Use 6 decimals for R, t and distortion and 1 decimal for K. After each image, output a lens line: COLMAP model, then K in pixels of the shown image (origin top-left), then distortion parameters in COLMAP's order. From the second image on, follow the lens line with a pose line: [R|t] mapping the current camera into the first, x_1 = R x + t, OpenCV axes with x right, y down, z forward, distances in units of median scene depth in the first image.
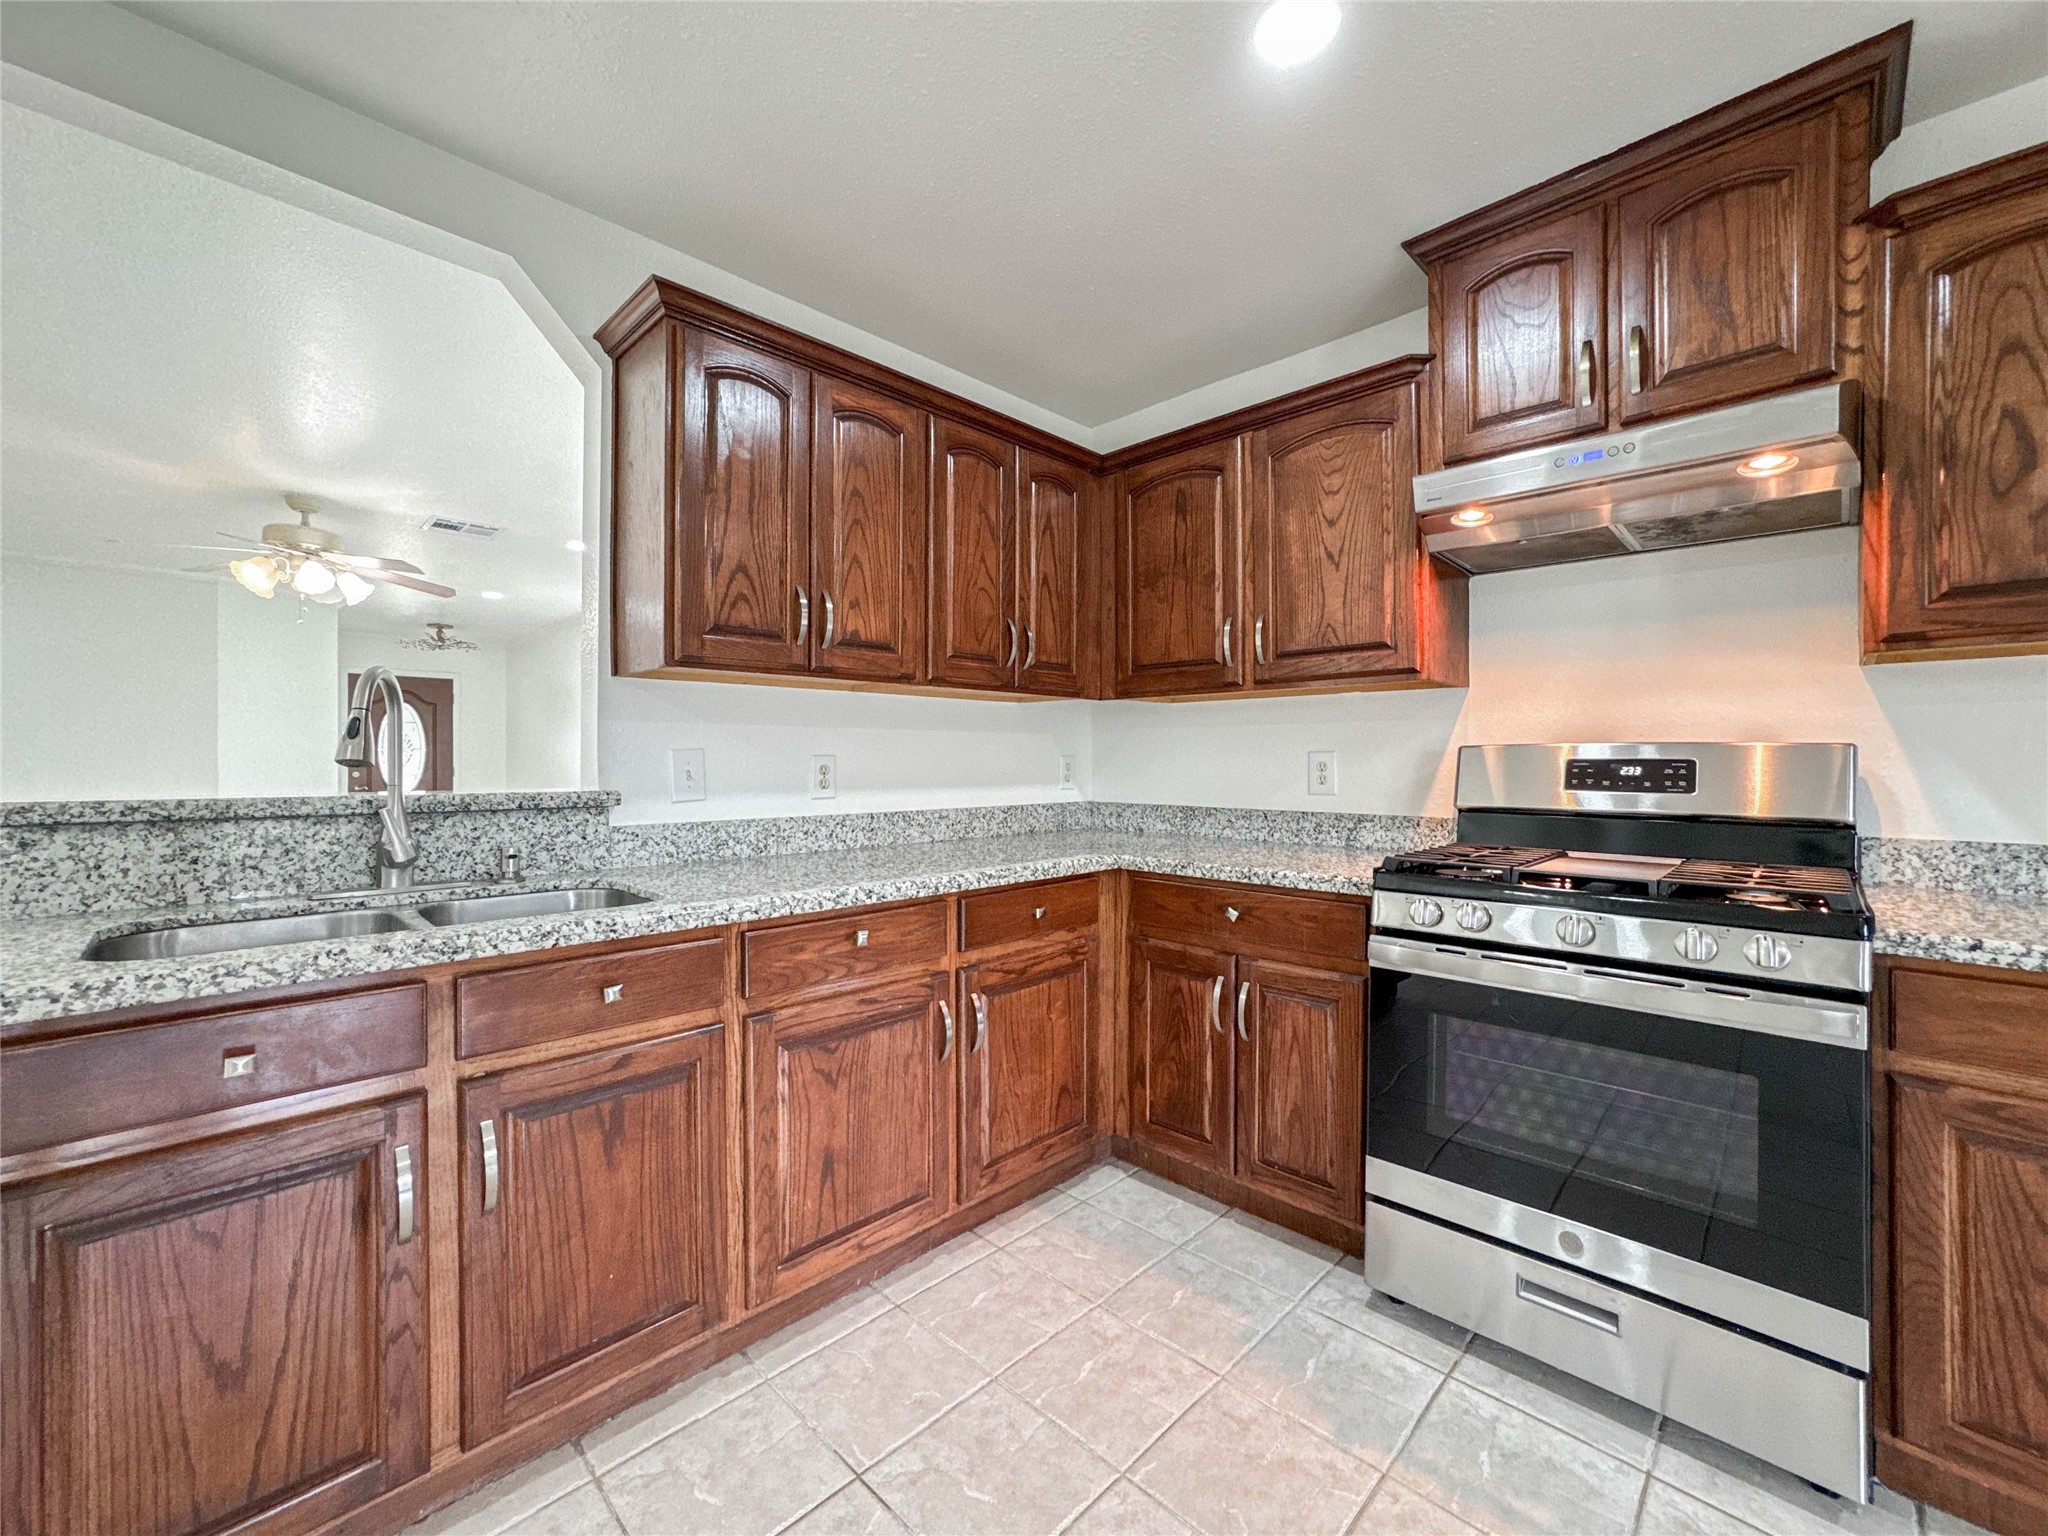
lens RADIAL K [[832.2, 0, 994.1], [0, 832.2, 763.7], [0, 0, 1]] dist [-0.024973, 0.010897]
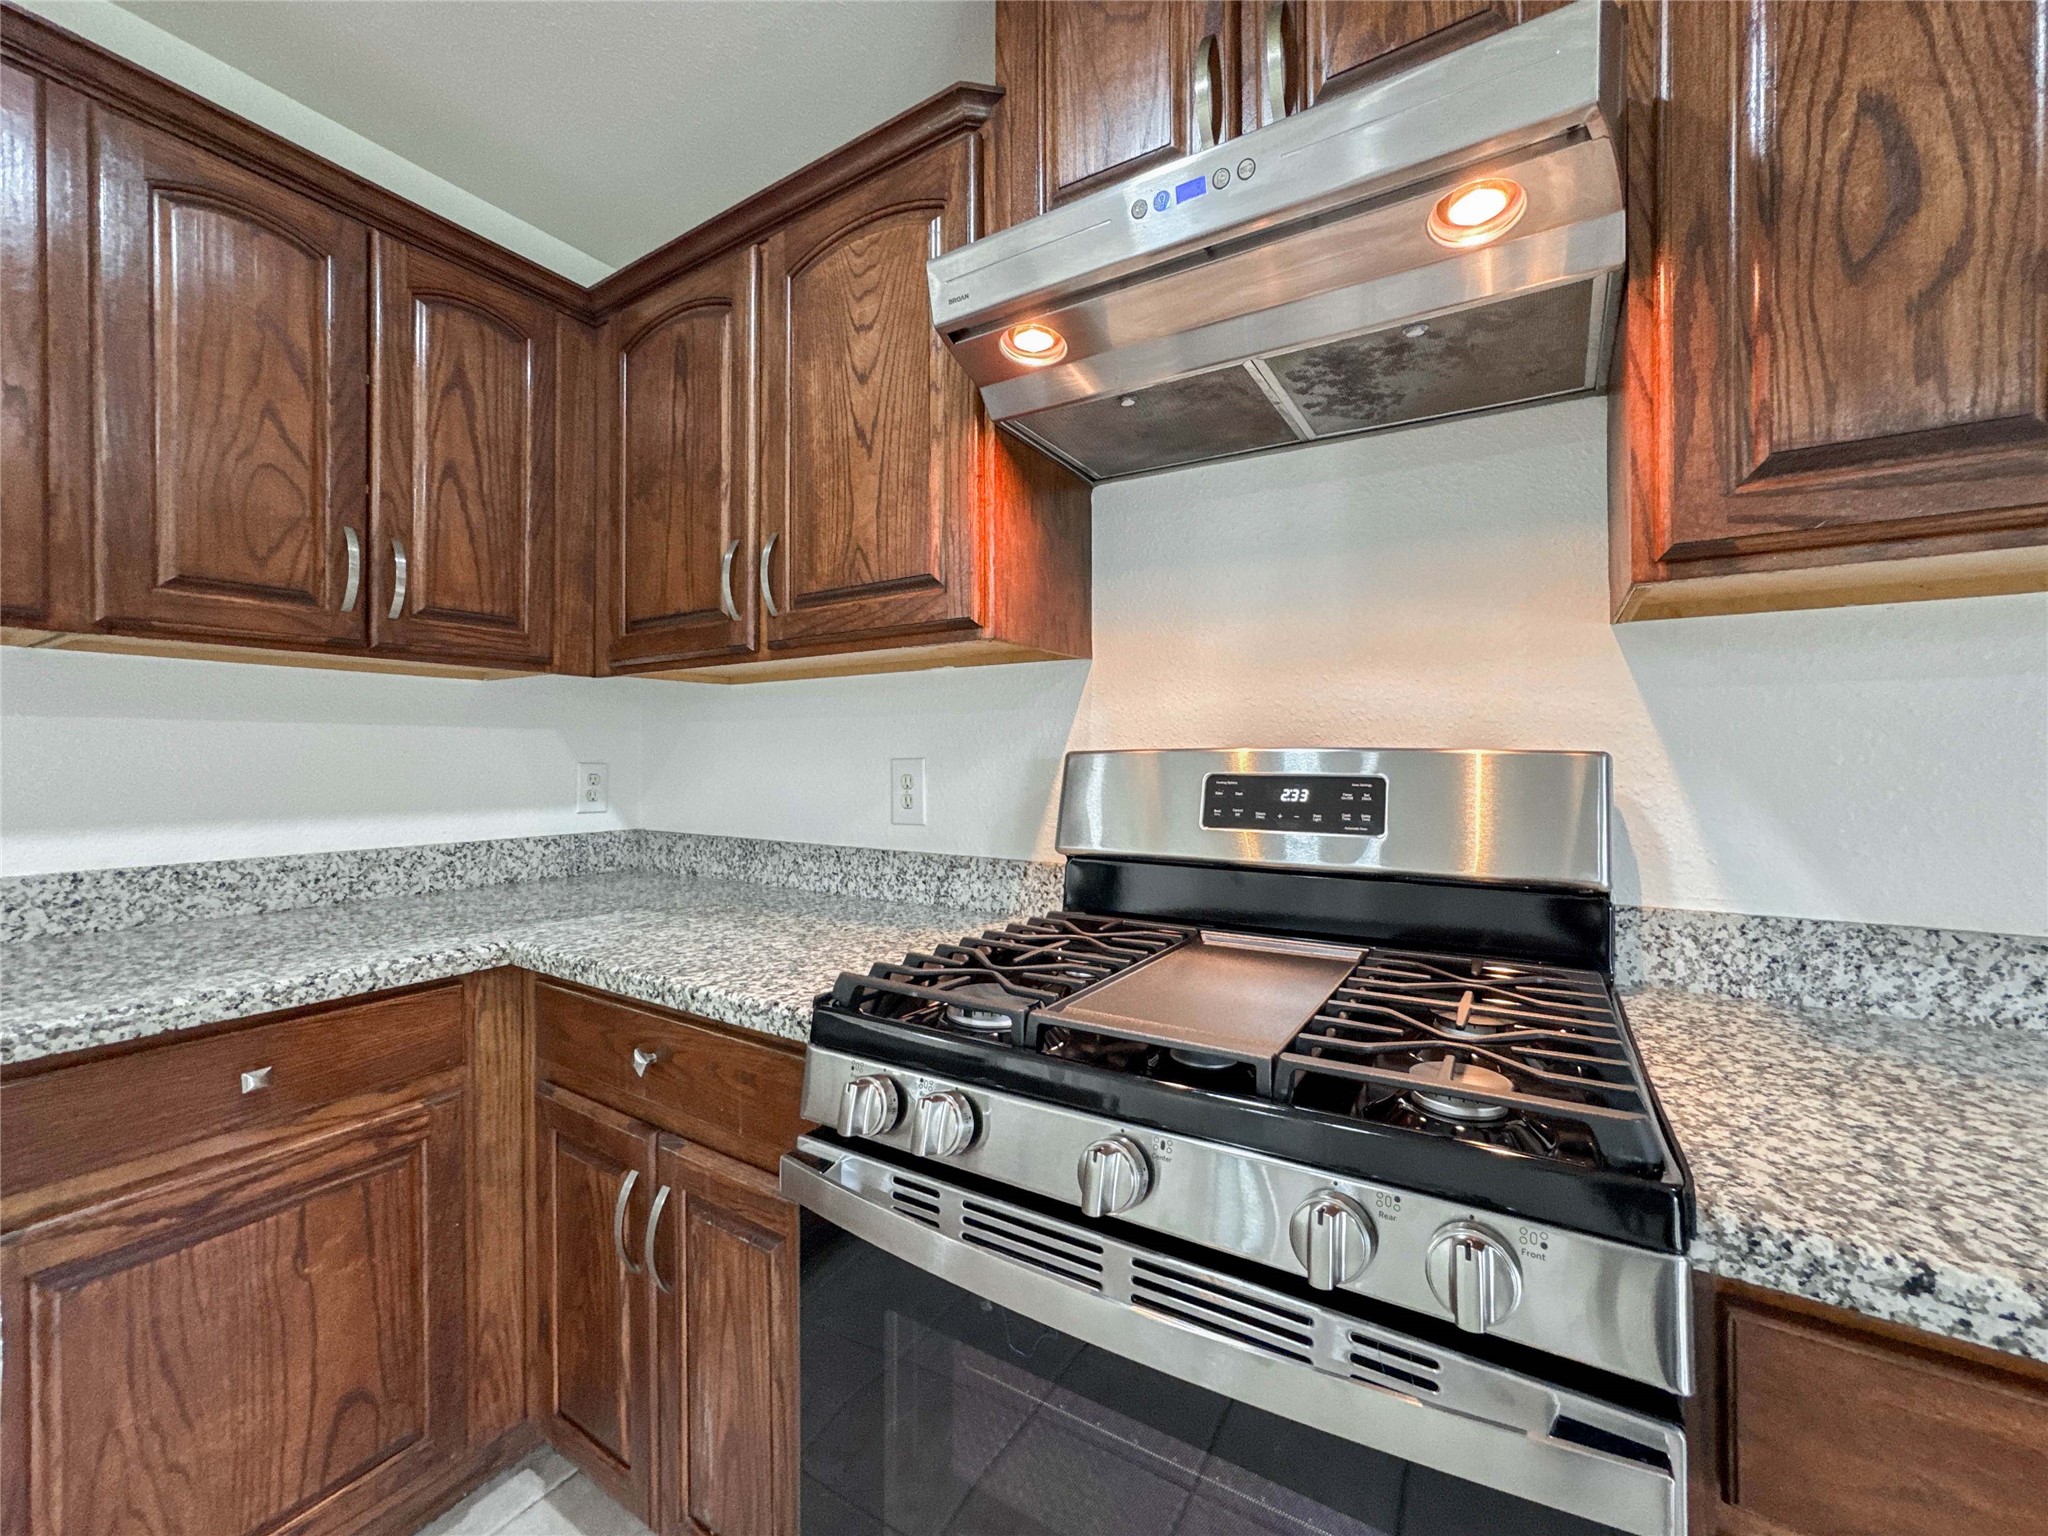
lens RADIAL K [[832.2, 0, 1015.1], [0, 832.2, 757.6], [0, 0, 1]] dist [-0.024973, 0.010897]
pose [[0.974327, 0.000407, 0.225138, 0.409830], [0.000875, 0.999984, -0.005596, -0.014634], [-0.225136, 0.005649, 0.974311, 0.424649]]
